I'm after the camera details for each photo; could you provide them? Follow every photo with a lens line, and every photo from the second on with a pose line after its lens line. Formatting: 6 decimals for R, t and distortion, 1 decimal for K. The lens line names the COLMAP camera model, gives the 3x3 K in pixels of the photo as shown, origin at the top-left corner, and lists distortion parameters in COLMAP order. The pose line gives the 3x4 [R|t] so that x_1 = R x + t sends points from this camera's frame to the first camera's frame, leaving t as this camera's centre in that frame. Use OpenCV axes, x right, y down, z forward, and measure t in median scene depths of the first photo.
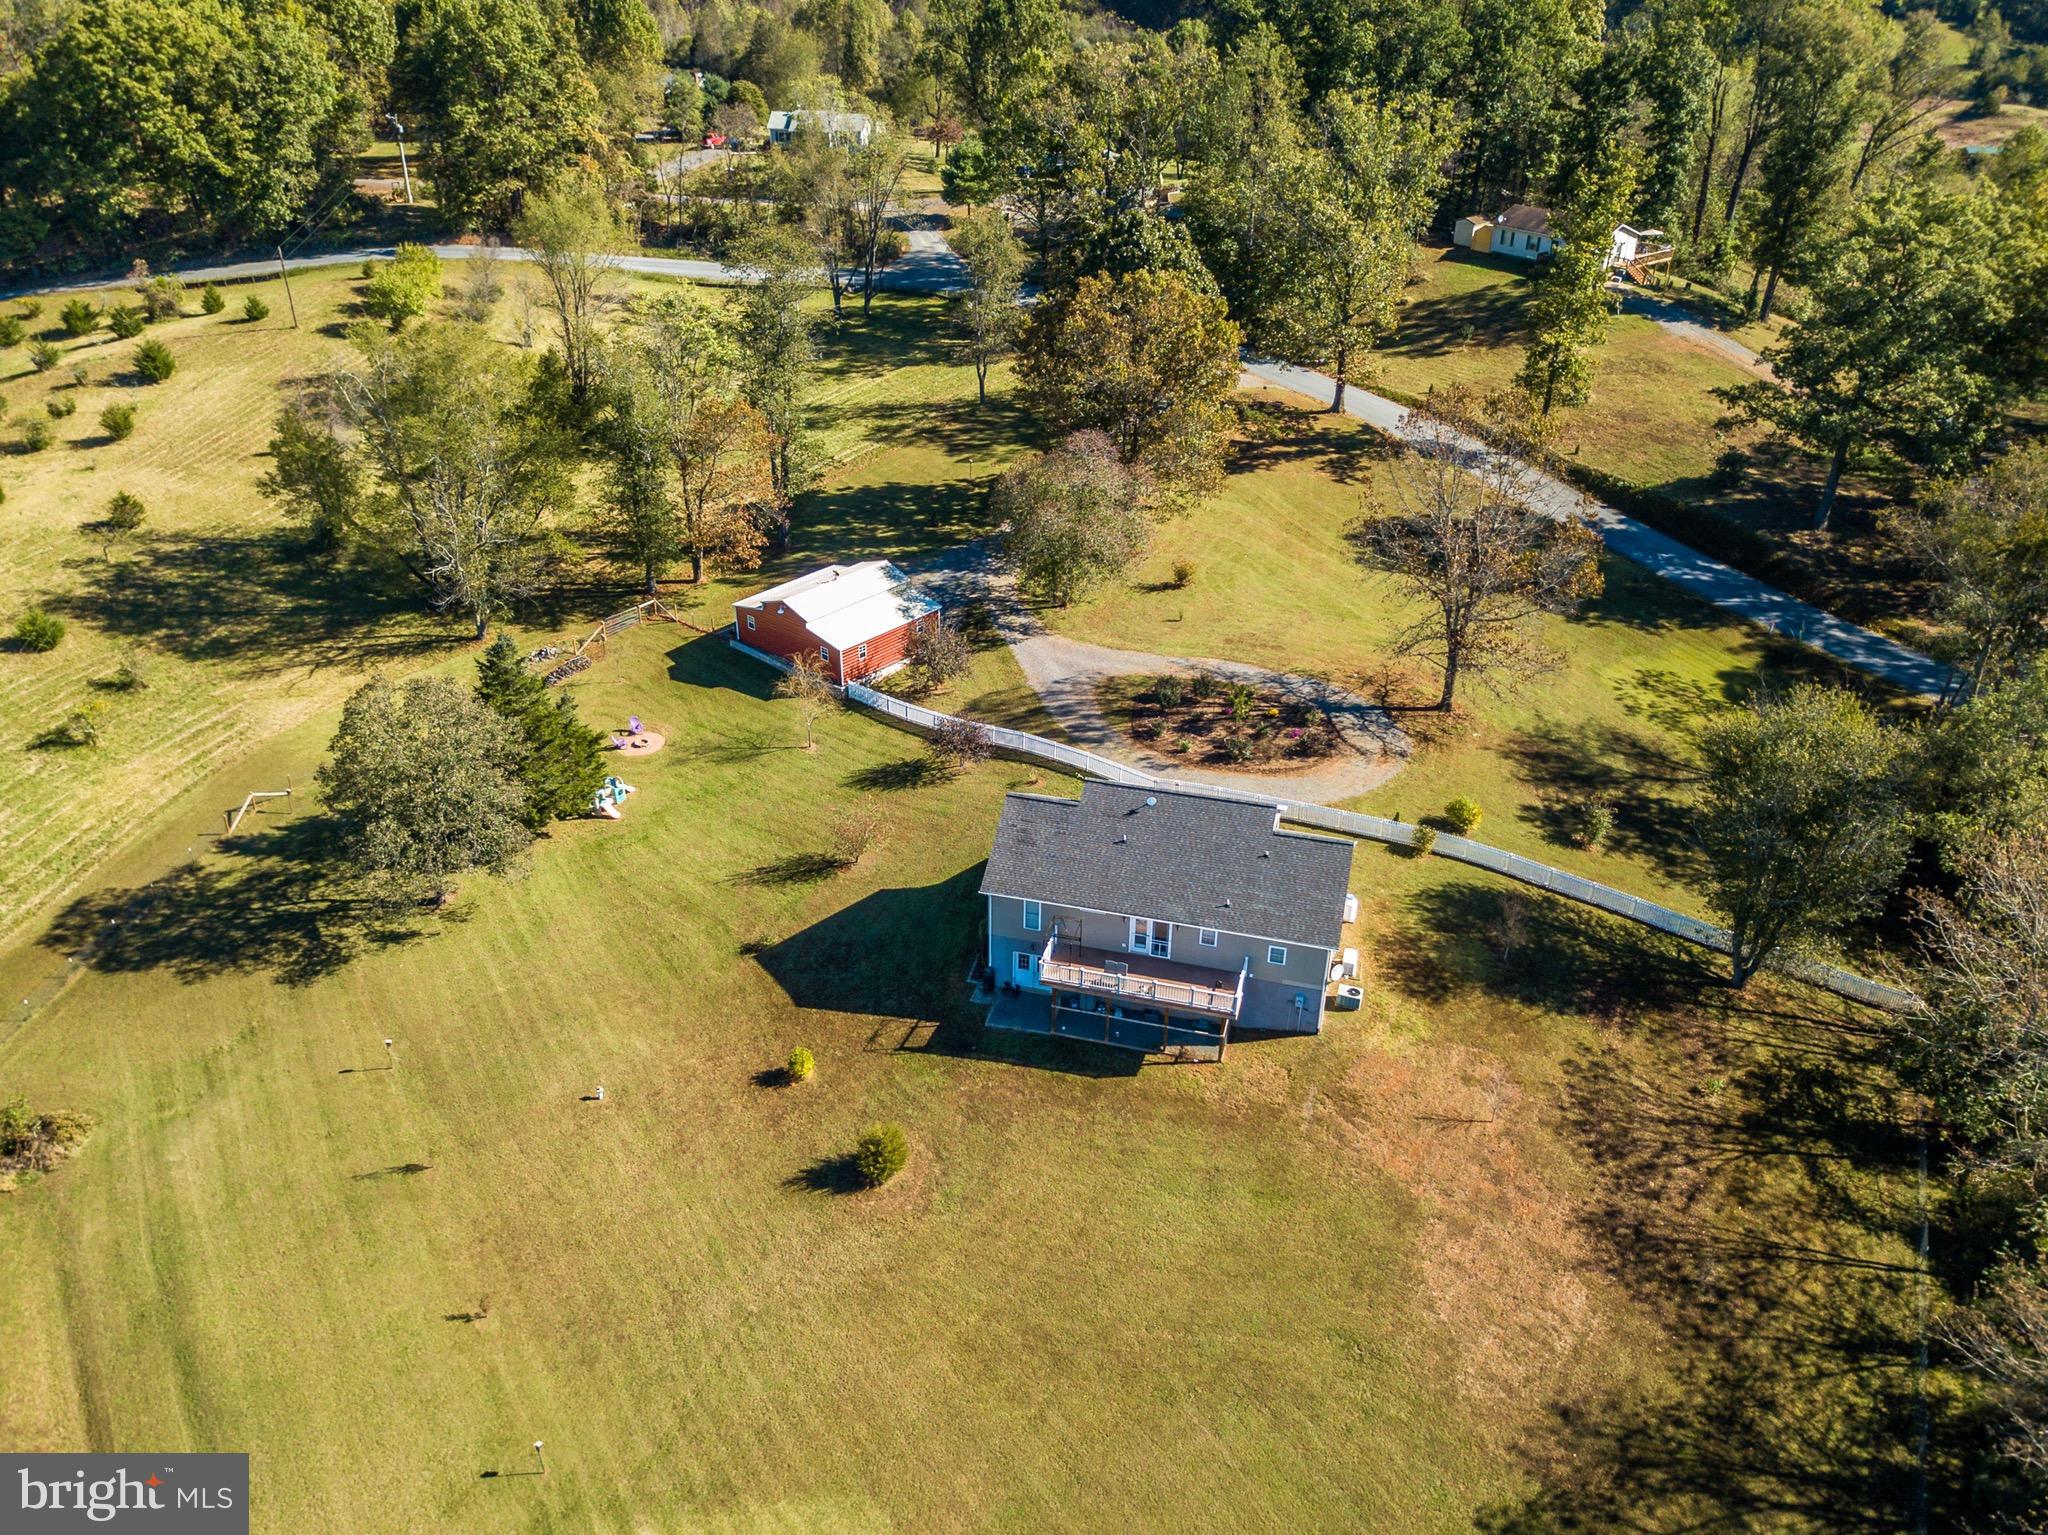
lens RADIAL K [[1650.5, 0, 1024.0], [0, 1650.5, 767.5], [0, 0, 1]] dist [0.048633, -0.014649]
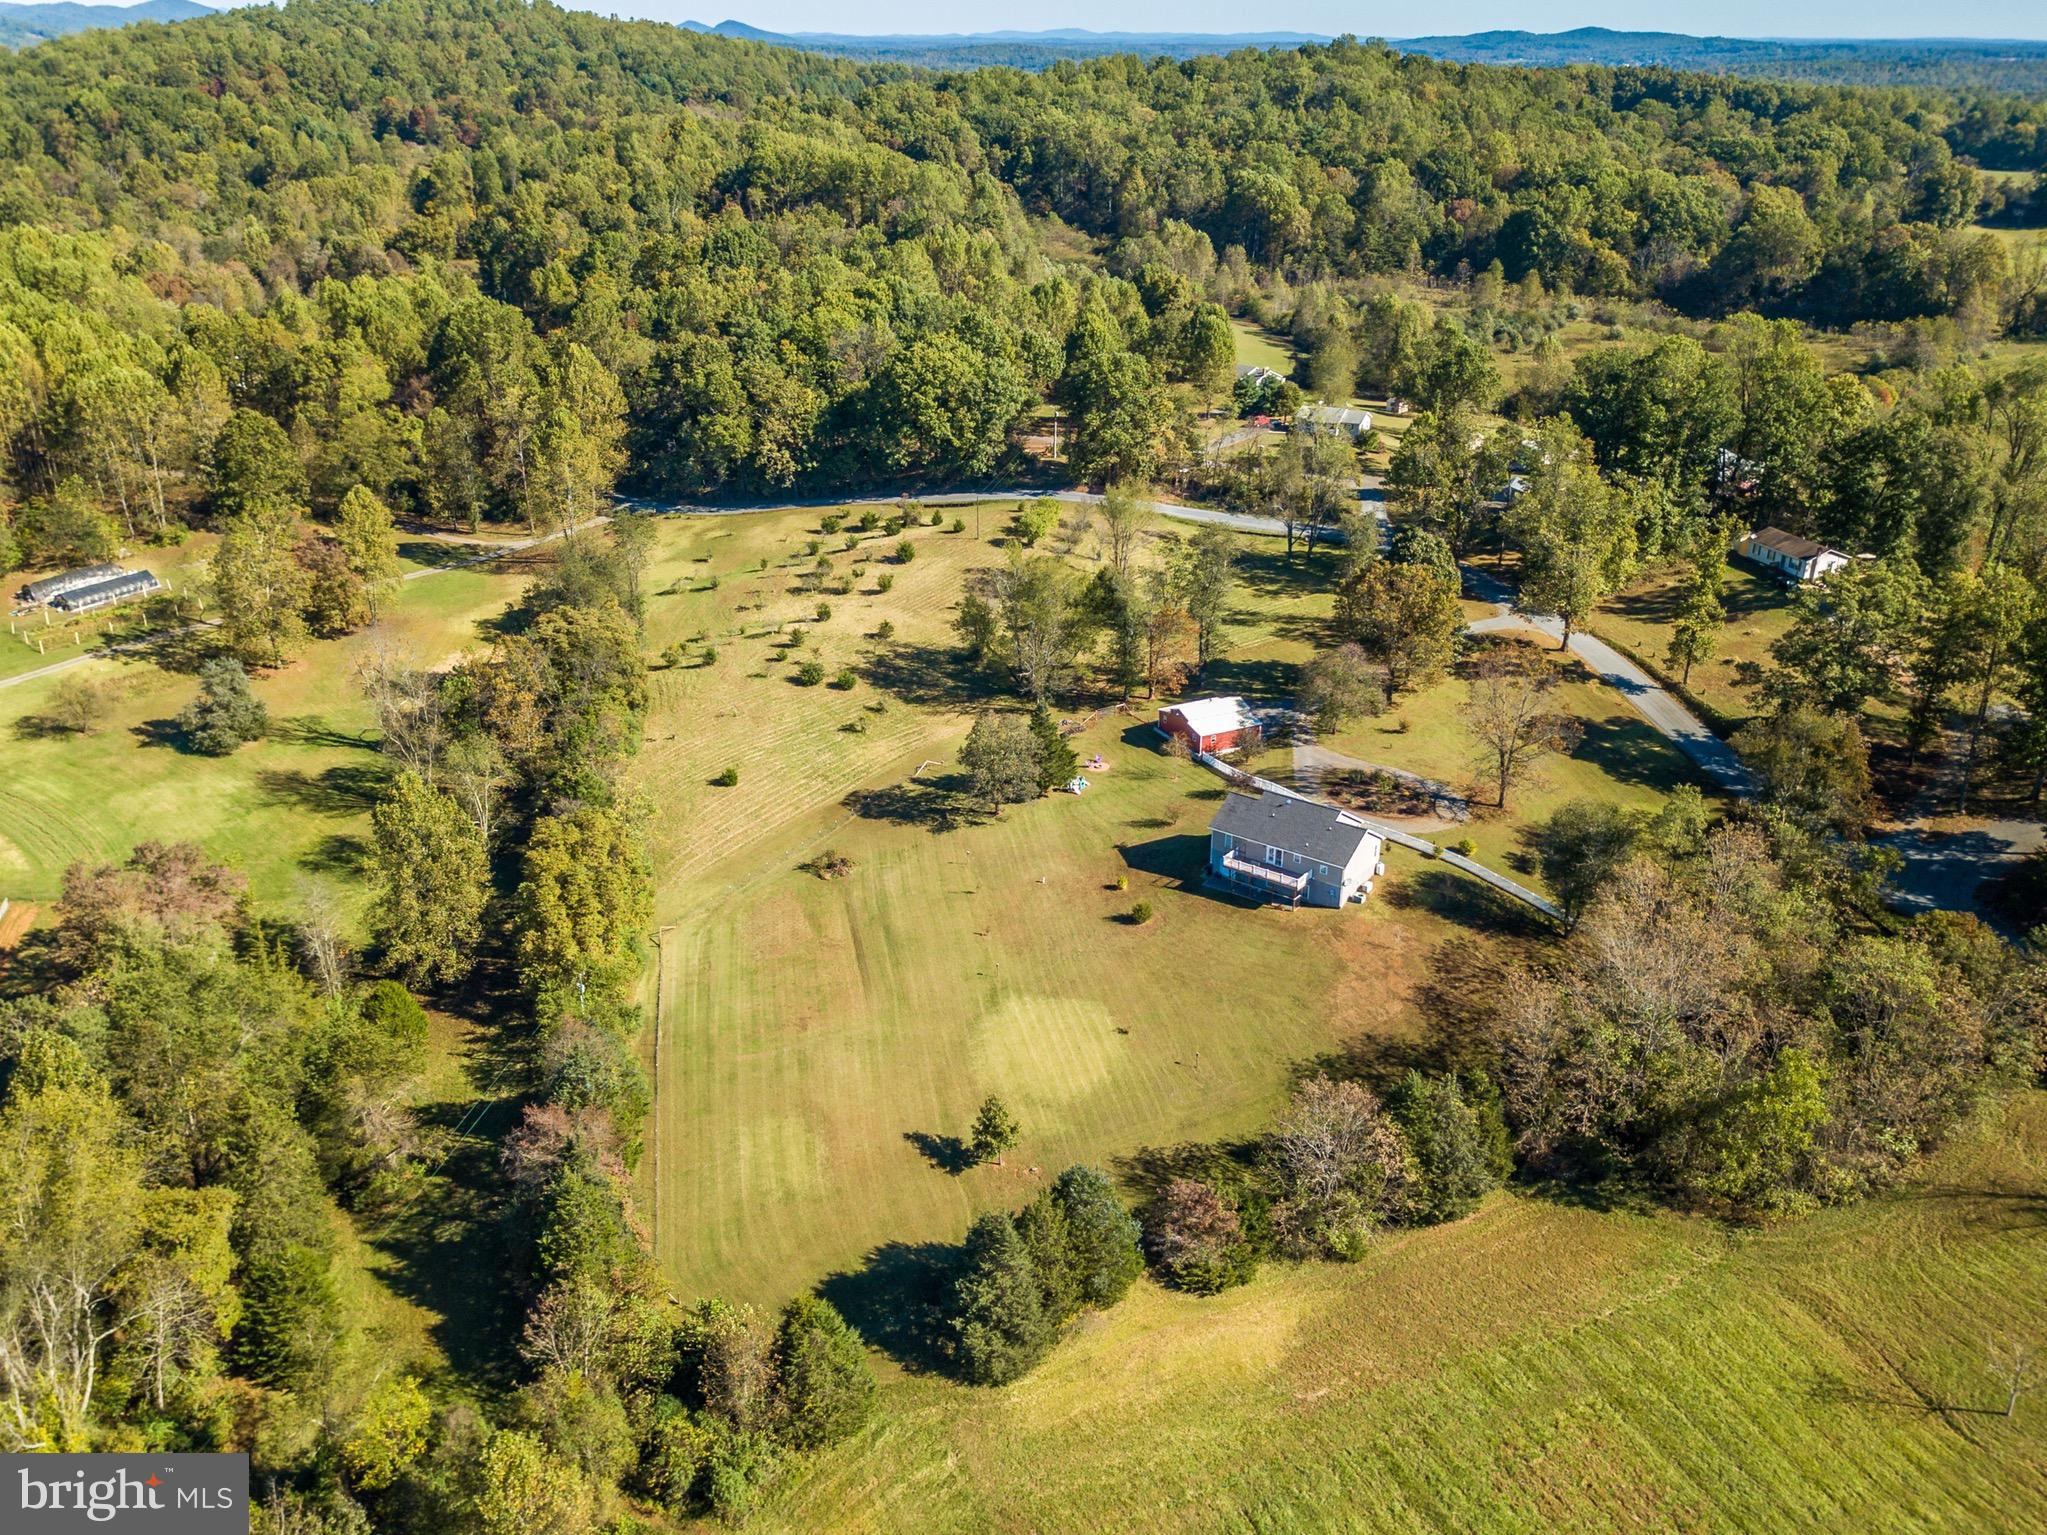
lens RADIAL K [[1649.7, 0, 1023.5], [0, 1649.7, 767.5], [0, 0, 1]] dist [0.048633, -0.014649]
pose [[0.931314, 0.140168, -0.336165, 0.336160], [-0.174661, 0.981806, -0.074506, 0.140933], [0.319606, 0.128103, 0.938851, -0.866330]]
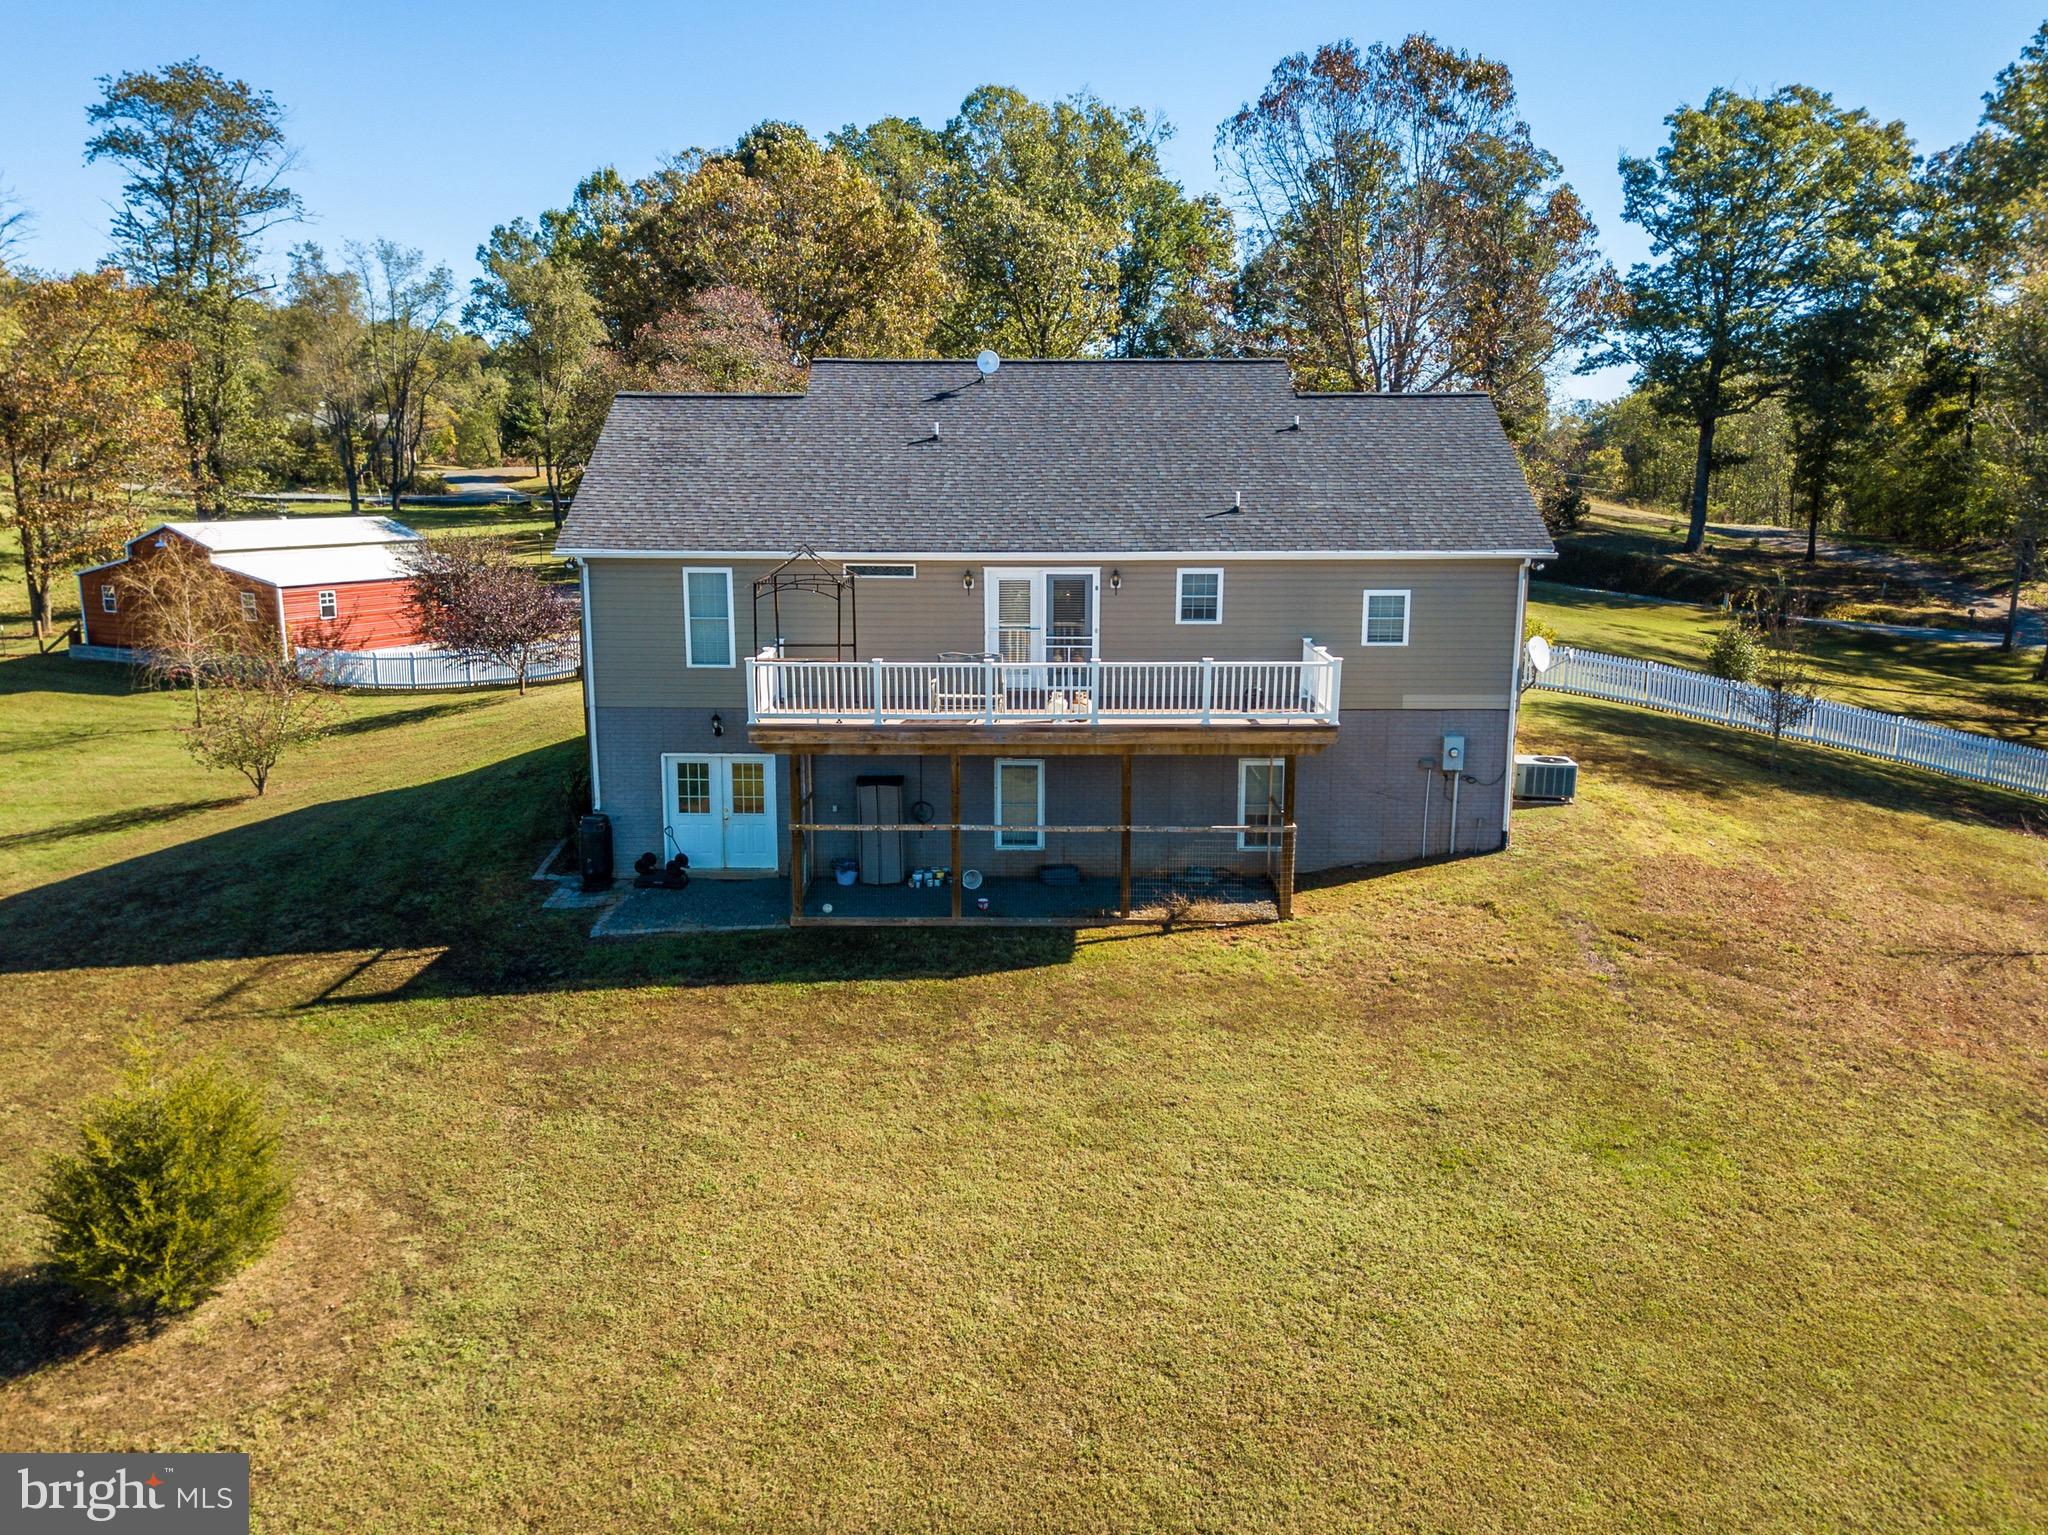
lens RADIAL K [[1650.5, 0, 1024.0], [0, 1650.5, 767.5], [0, 0, 1]] dist [0.048633, -0.014649]
pose [[0.968523, -0.051096, 0.243624, -0.012295], [0.126727, 0.943593, -0.305897, 0.159370], [-0.214252, 0.327142, 0.920366, 0.437006]]
